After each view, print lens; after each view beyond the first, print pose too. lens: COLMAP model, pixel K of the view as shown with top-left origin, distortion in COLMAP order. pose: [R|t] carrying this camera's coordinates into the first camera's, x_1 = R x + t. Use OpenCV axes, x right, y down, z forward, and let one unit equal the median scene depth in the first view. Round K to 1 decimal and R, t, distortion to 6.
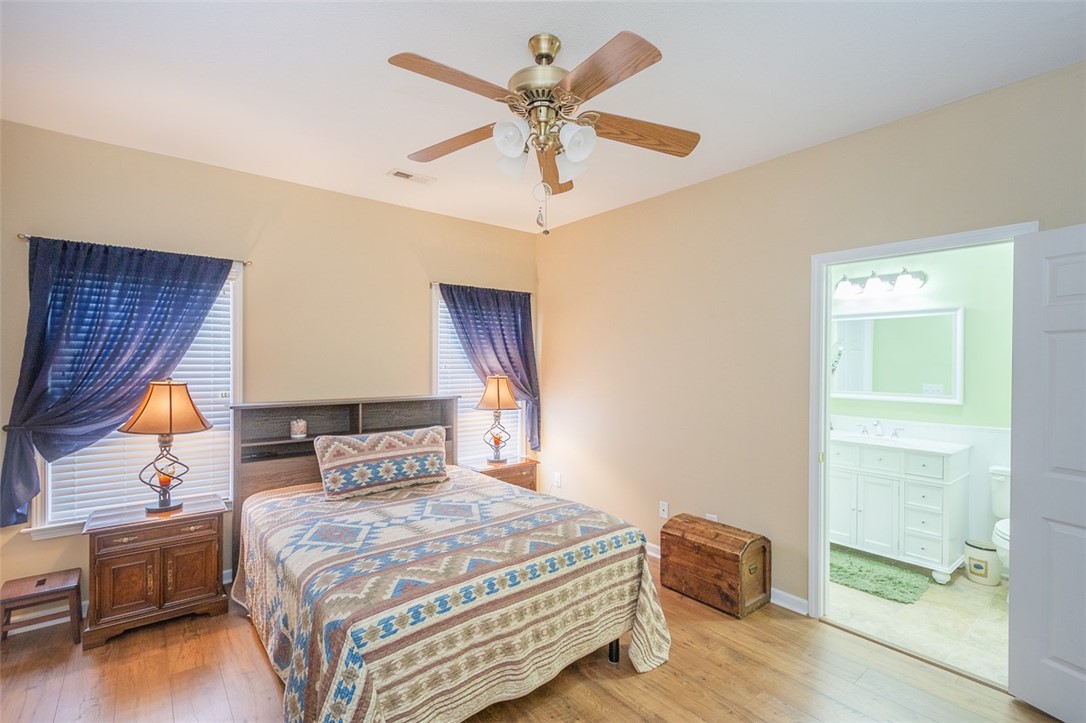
lens RADIAL K [[496.3, 0, 539.4], [0, 496.3, 360.5], [0, 0, 1]] dist [0.000035, -0.001889]
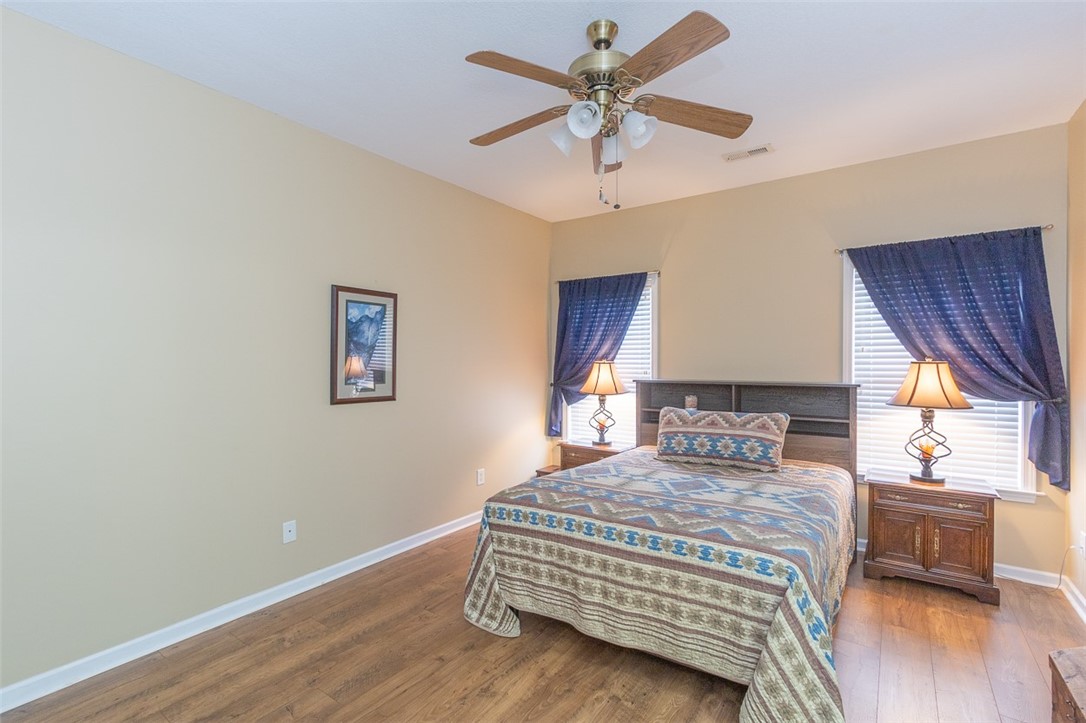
lens RADIAL K [[496.3, 0, 538.3], [0, 496.3, 361.8], [0, 0, 1]] dist [0.000035, -0.001889]
pose [[0.266744, 0.001185, -0.963767, 0.672318], [0.007145, 0.999969, 0.003207, 0.039536], [0.963741, -0.007742, 0.266727, 0.401381]]
